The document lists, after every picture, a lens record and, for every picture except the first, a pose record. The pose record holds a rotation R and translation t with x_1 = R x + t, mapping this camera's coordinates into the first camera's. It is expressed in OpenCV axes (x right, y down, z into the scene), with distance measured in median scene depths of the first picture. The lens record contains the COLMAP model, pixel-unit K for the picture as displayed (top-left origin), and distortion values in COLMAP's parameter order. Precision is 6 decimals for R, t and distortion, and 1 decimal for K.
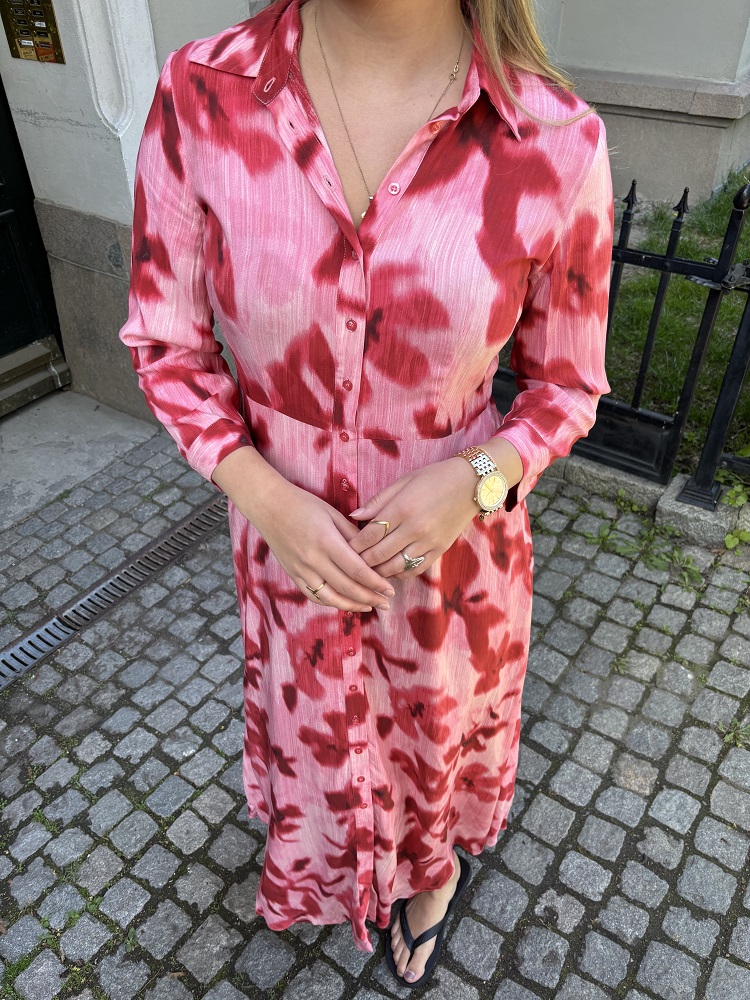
lens RADIAL K [[751.9, 0, 368.7], [0, 751.9, 507.8], [0, 0, 1]] dist [0.012998, -0.017851]
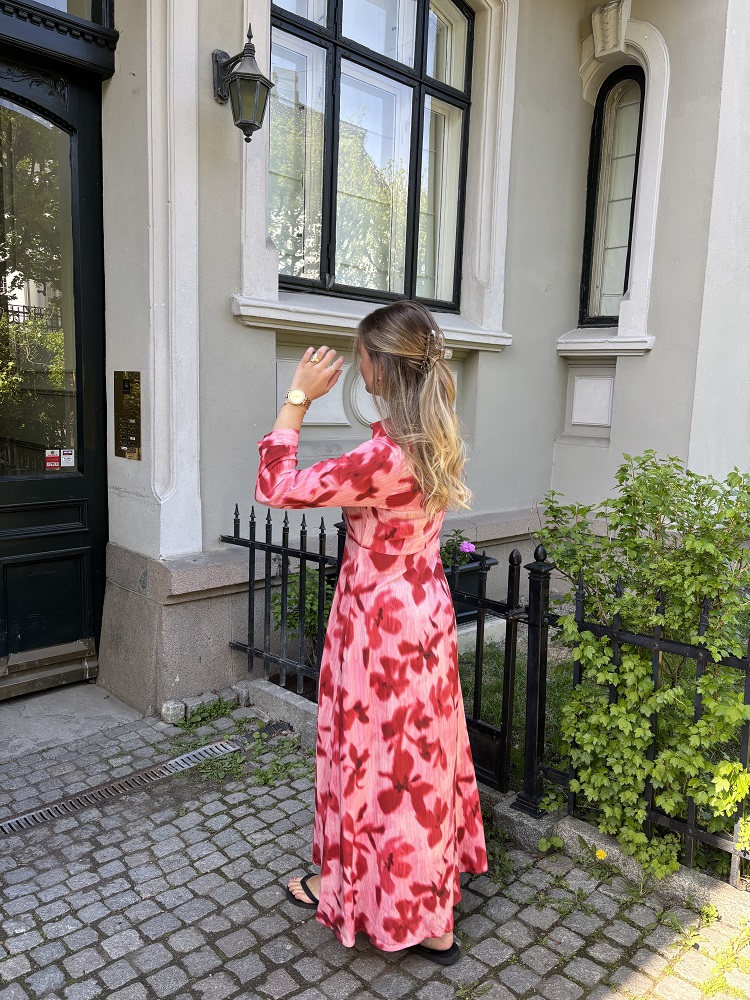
lens RADIAL K [[751.9, 0, 380.5], [0, 751.9, 499.3], [0, 0, 1]] dist [0.012998, -0.017851]
pose [[0.983060, 0.071581, -0.168728, 0.348424], [-0.146870, 0.858374, -0.491552, 0.170607], [0.109646, 0.508006, 0.854346, -0.234406]]
